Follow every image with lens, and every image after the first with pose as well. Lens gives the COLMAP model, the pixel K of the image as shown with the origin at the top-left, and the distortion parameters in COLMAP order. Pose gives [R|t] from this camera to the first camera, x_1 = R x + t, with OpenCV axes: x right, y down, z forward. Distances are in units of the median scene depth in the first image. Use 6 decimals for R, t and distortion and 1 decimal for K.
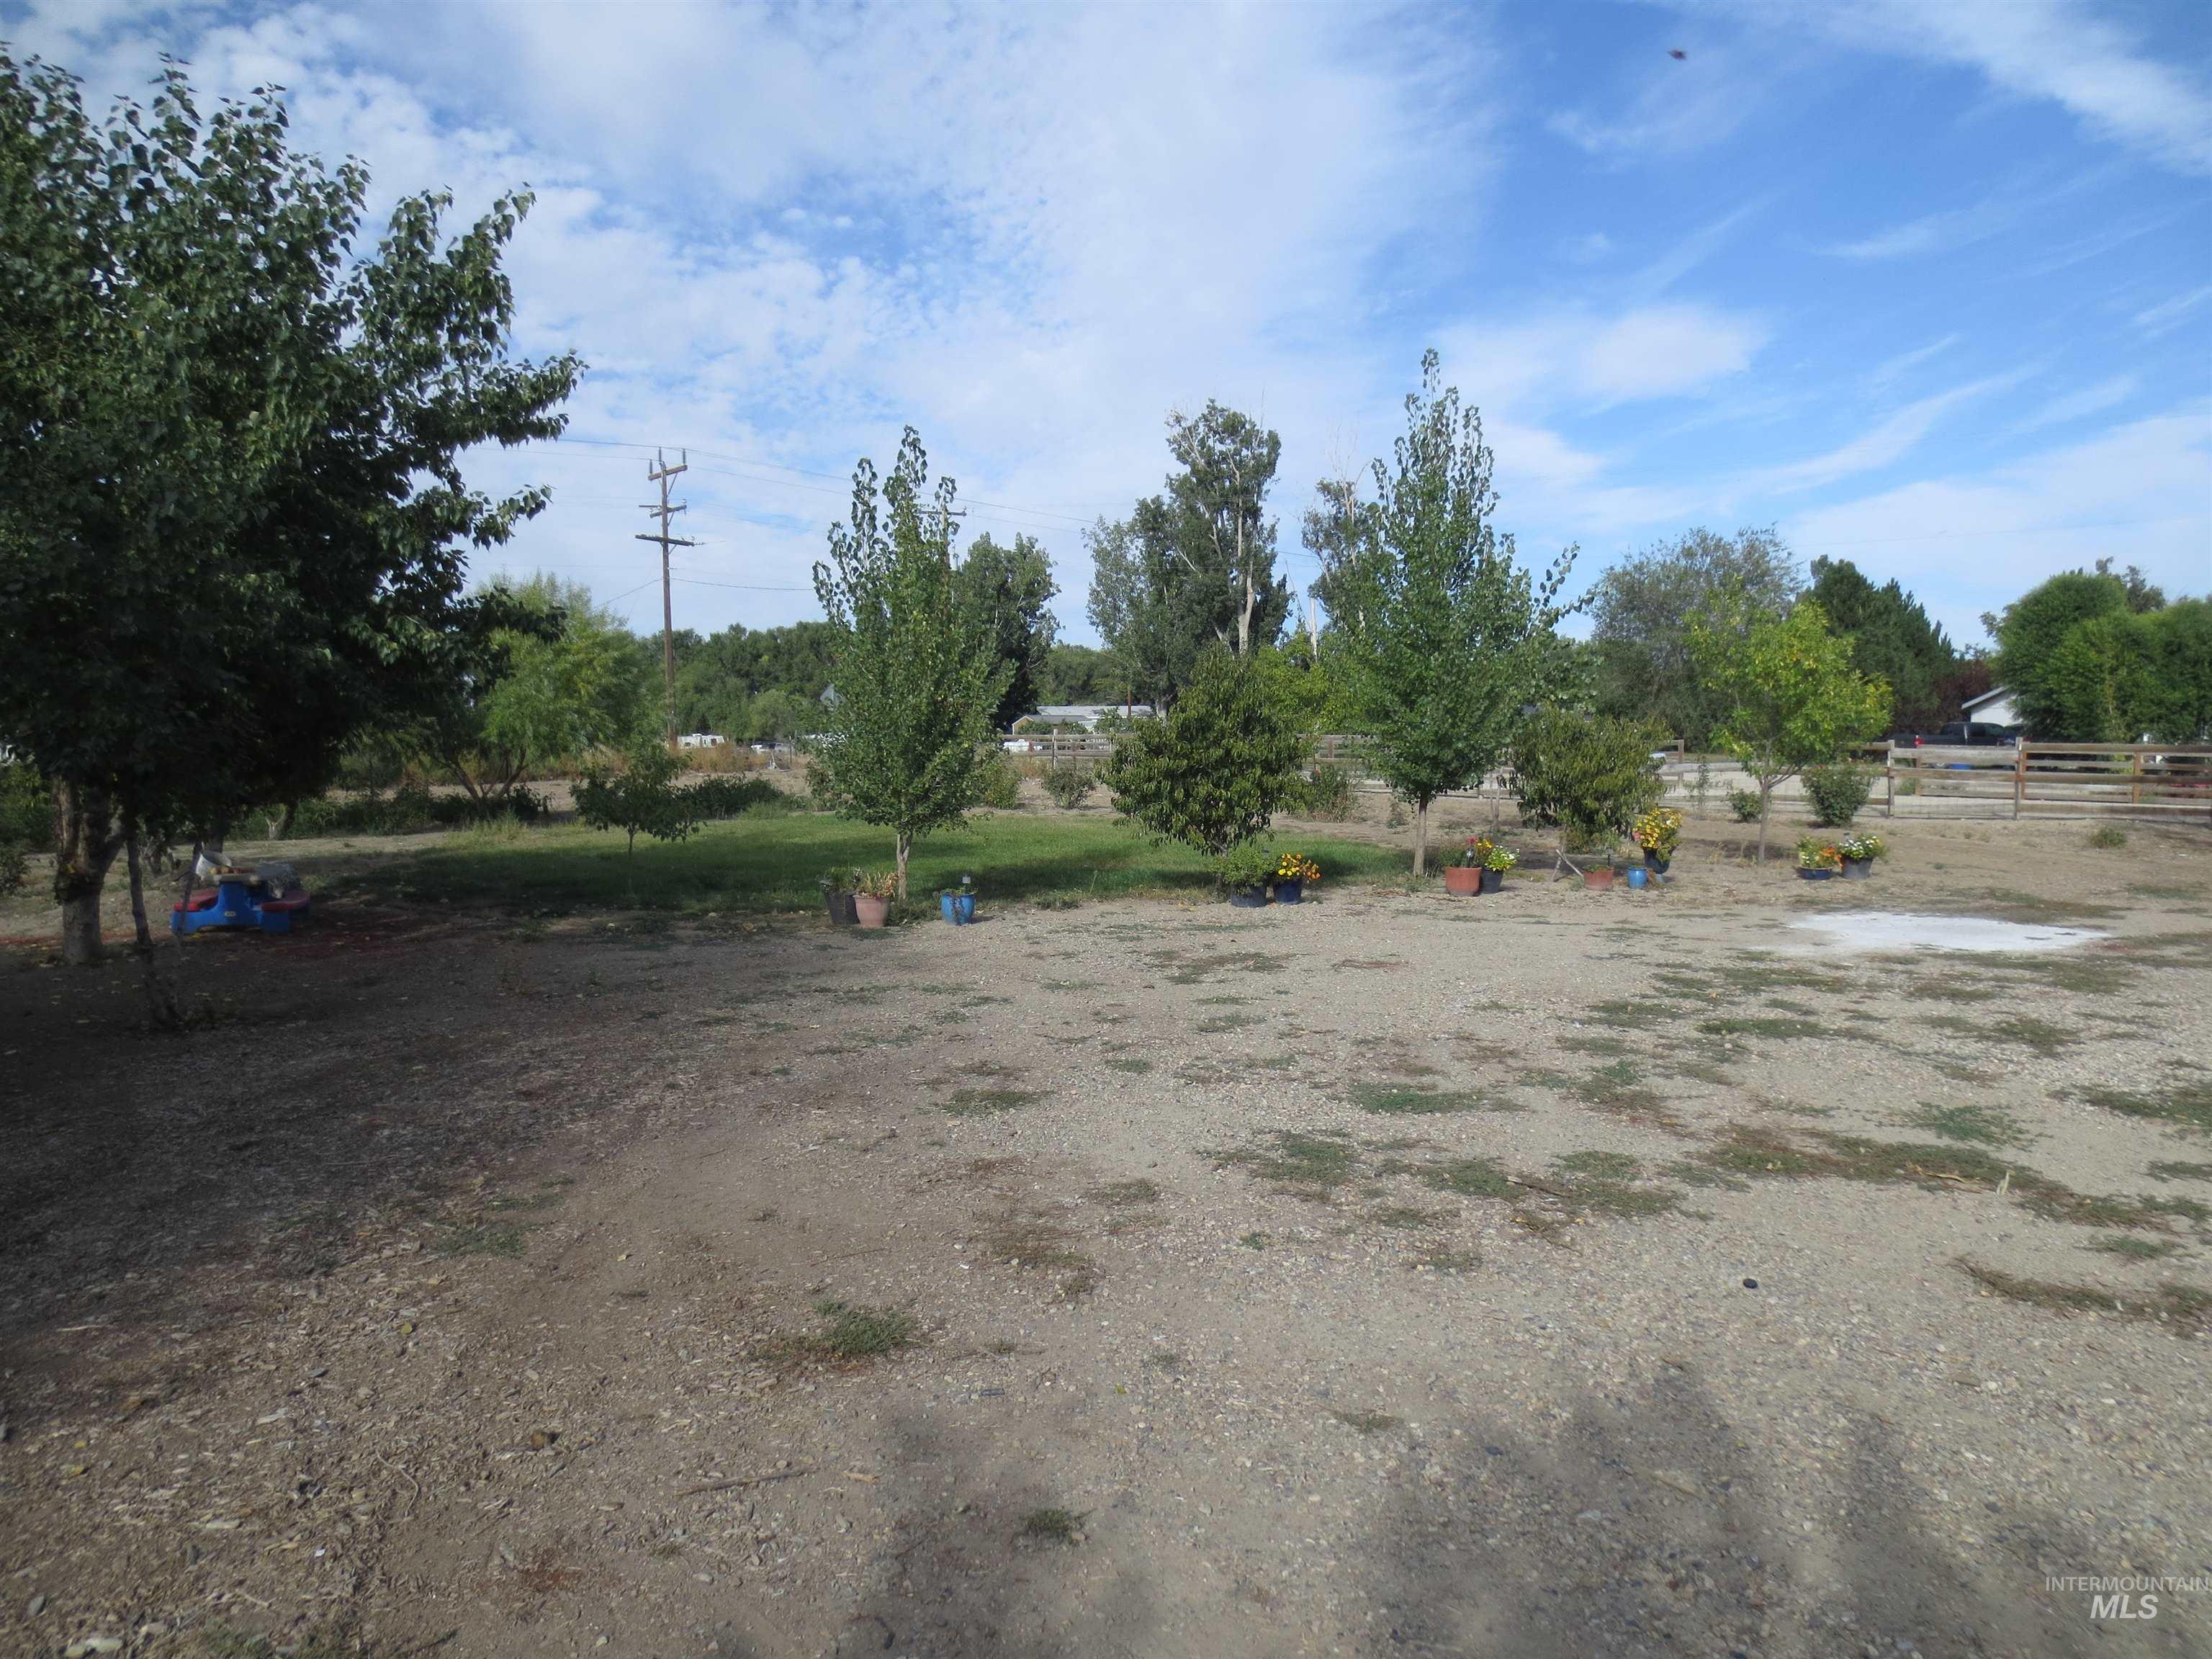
lens RADIAL K [[1540.5, 0, 1106.0], [0, 1540.5, 829.5], [0, 0, 1]] dist [-0.004099, 0.004256]
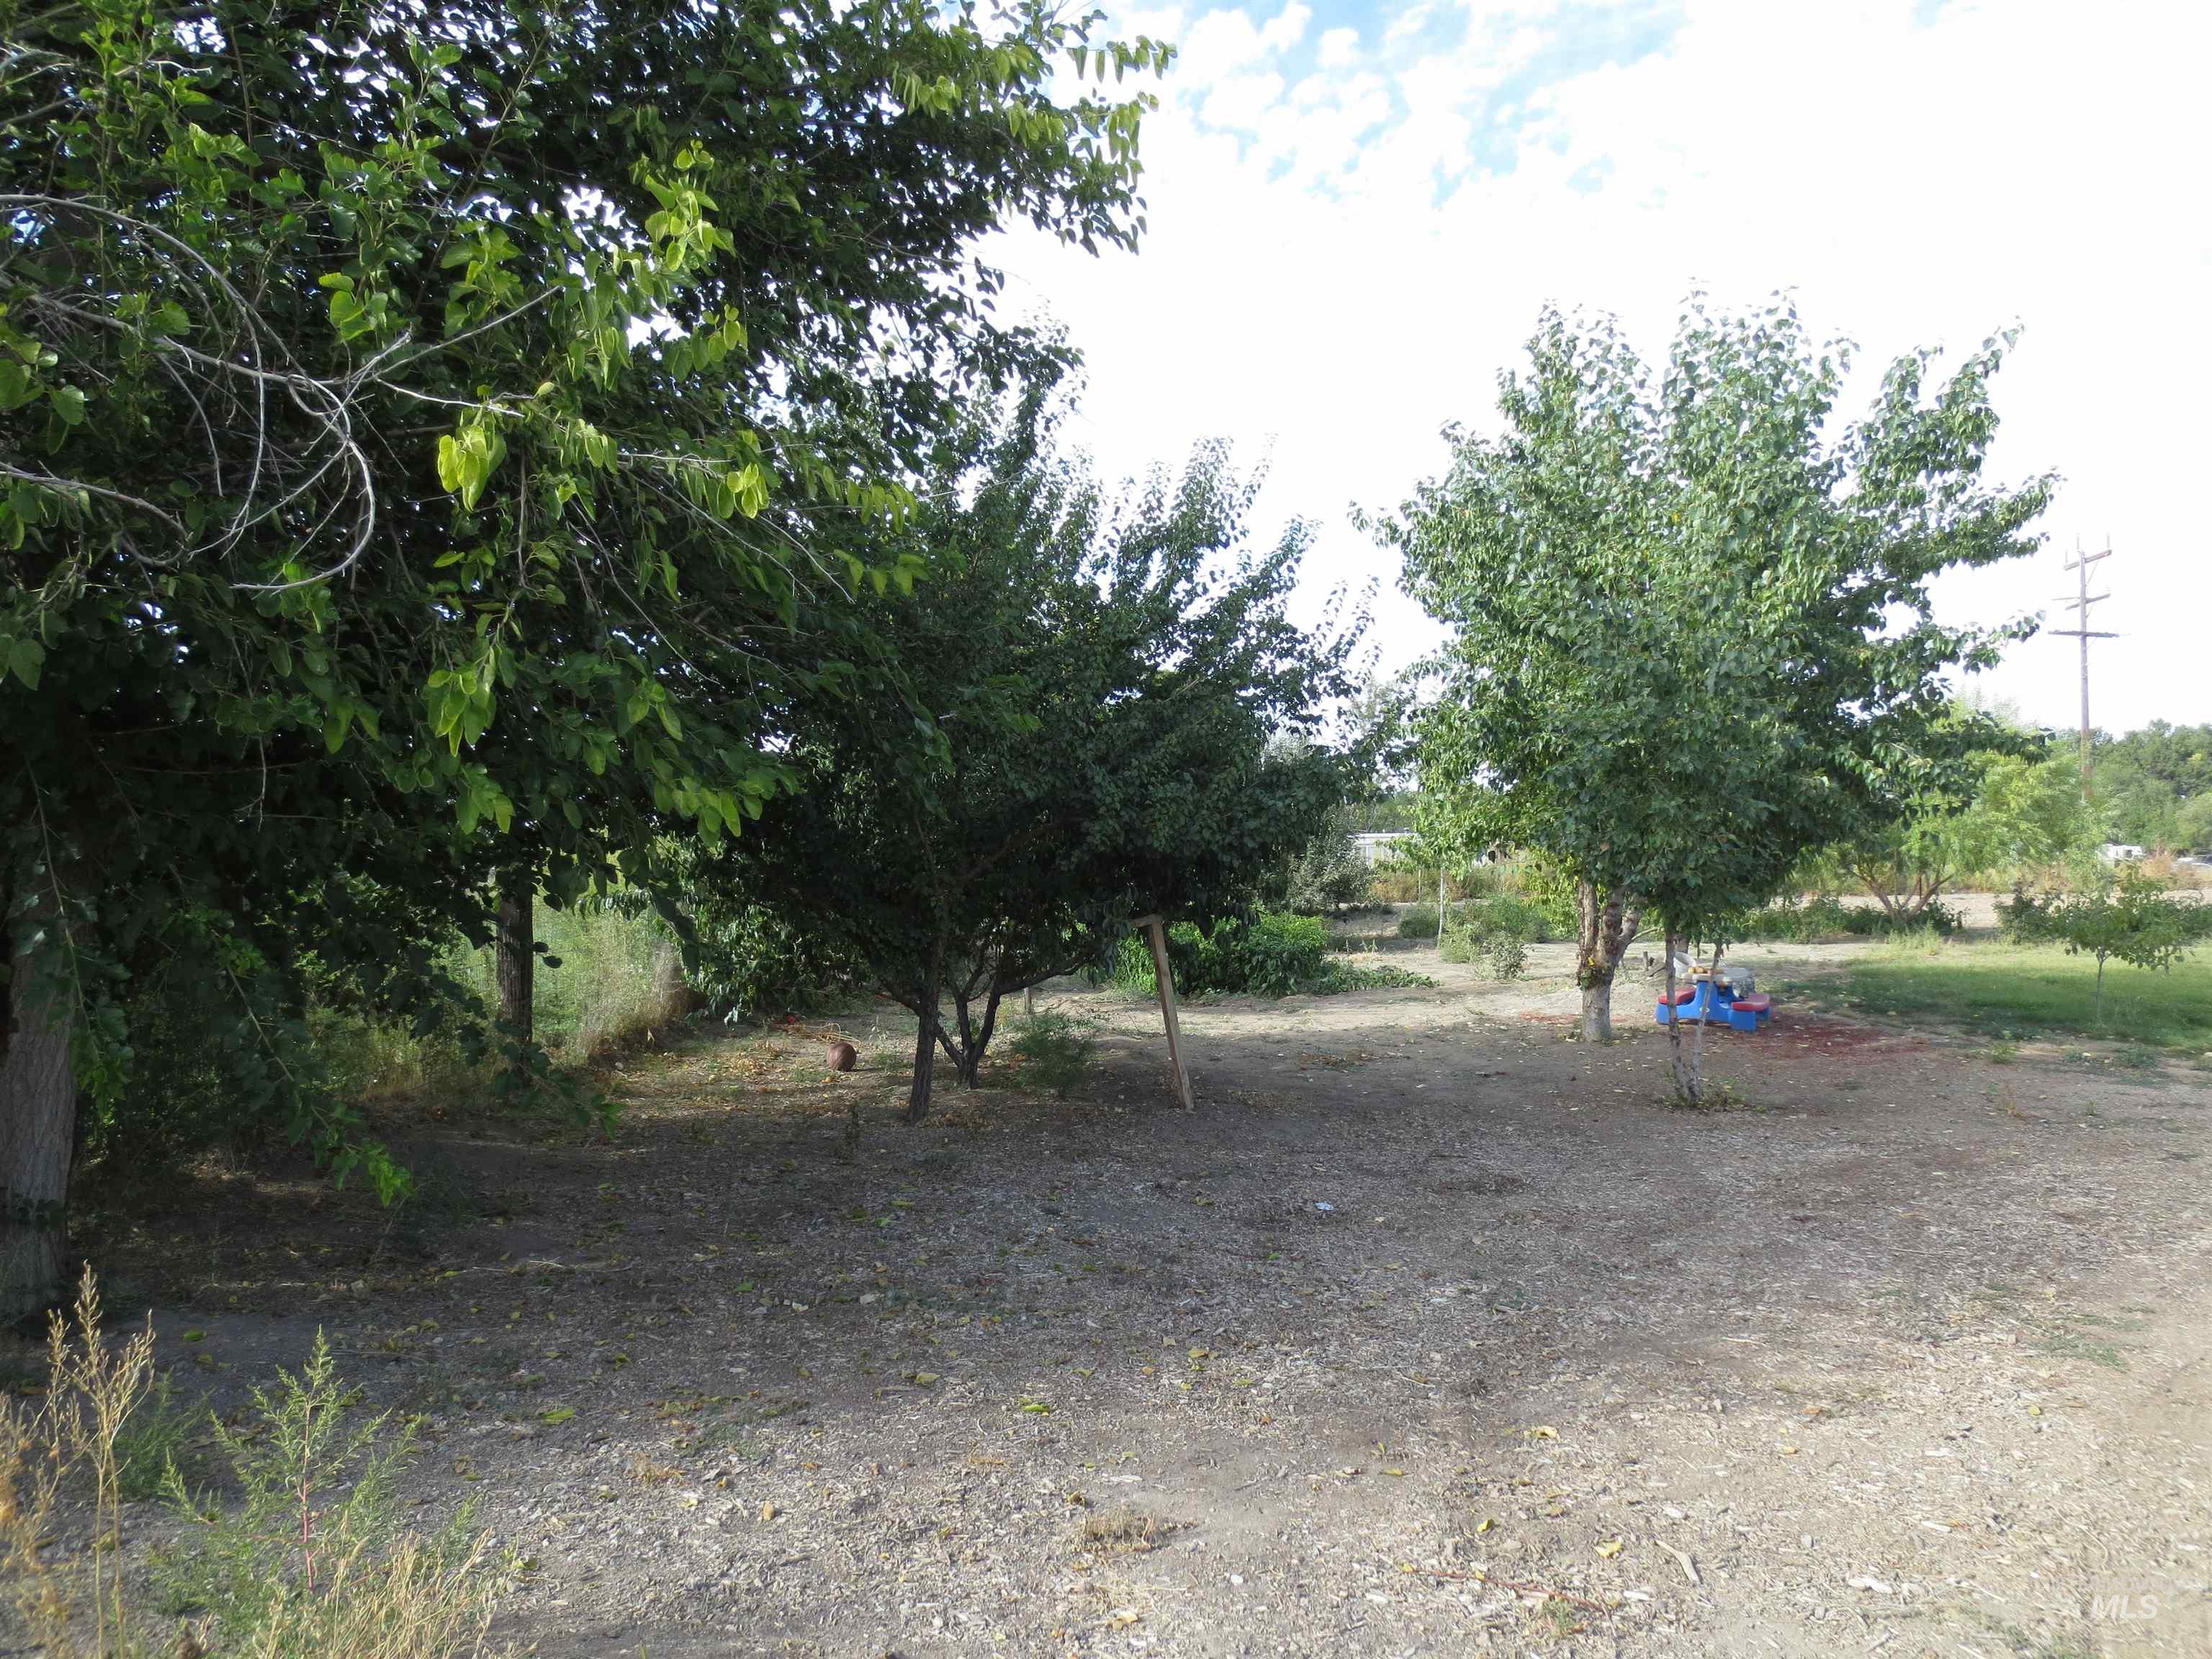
lens RADIAL K [[1559.2, 0, 1106.0], [0, 1559.2, 829.5], [0, 0, 1]] dist [-0.042155, 0.020065]
pose [[0.681445, 0.001788, -0.731867, -0.042851], [-0.051194, 0.997664, -0.045230, -0.003168], [0.730076, 0.068289, 0.679945, -0.109281]]
